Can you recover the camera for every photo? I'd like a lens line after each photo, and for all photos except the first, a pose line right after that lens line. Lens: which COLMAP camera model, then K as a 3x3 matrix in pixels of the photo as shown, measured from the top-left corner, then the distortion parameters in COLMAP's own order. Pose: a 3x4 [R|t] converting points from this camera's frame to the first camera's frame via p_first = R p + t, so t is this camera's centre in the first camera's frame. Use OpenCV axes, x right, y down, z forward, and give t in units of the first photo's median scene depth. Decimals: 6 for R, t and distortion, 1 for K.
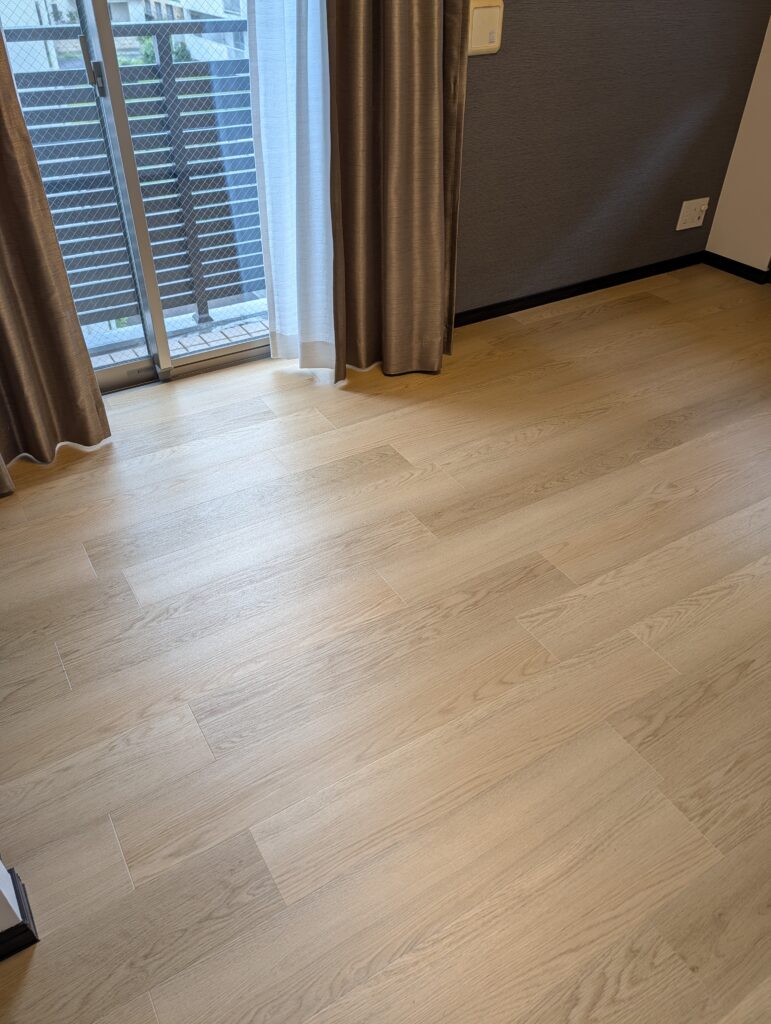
lens RADIAL K [[737.0, 0, 387.5], [0, 737.0, 514.5], [0, 0, 1]] dist [0.011190, -0.003232]
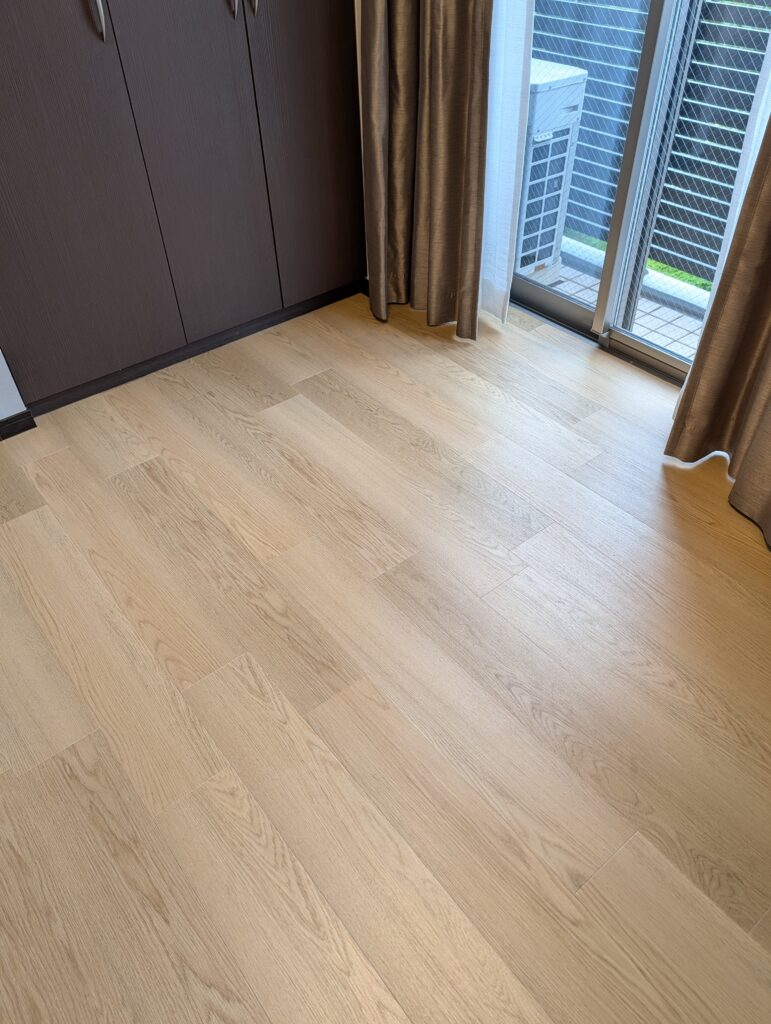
lens RADIAL K [[737.0, 0, 387.5], [0, 737.0, 514.5], [0, 0, 1]] dist [0.011190, -0.003232]
pose [[0.126323, 0.664220, -0.736786, 0.550778], [-0.591325, 0.646771, 0.481687, -0.372161], [0.796478, 0.374832, 0.474472, 0.473509]]
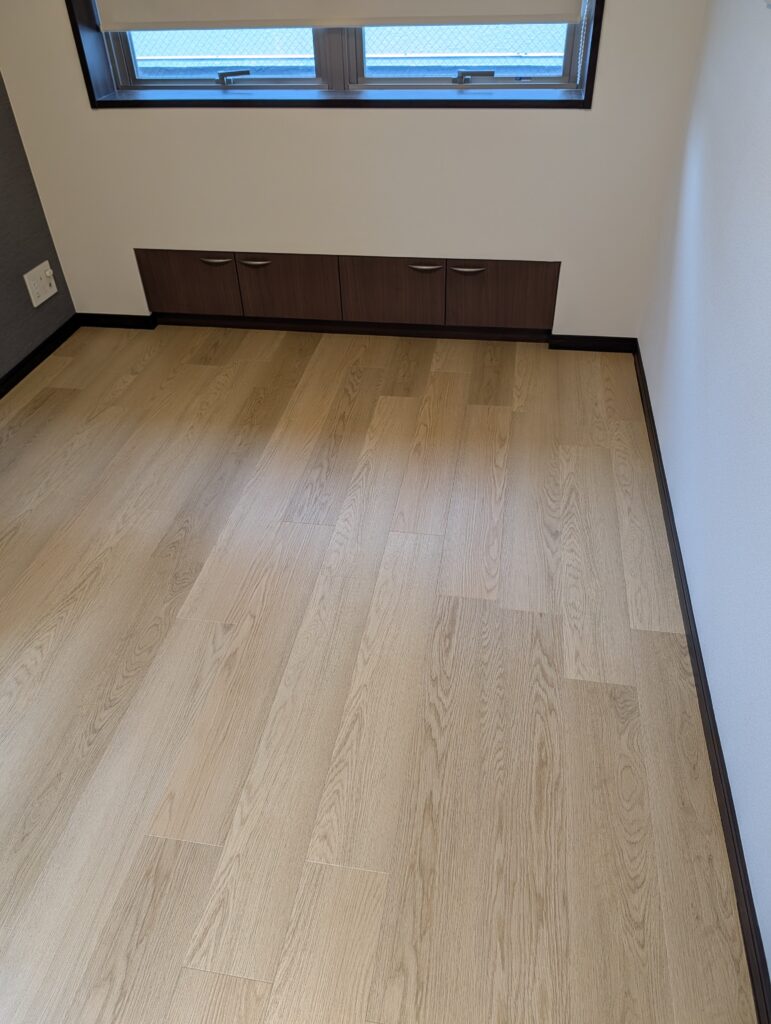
lens RADIAL K [[737.0, 0, 387.5], [0, 737.0, 514.5], [0, 0, 1]] dist [0.011190, -0.003232]
pose [[0.658522, -0.500750, 0.561782, 0.088060], [0.495550, 0.850338, 0.177073, -0.191477], [-0.566374, 0.161784, 0.808113, 0.175022]]
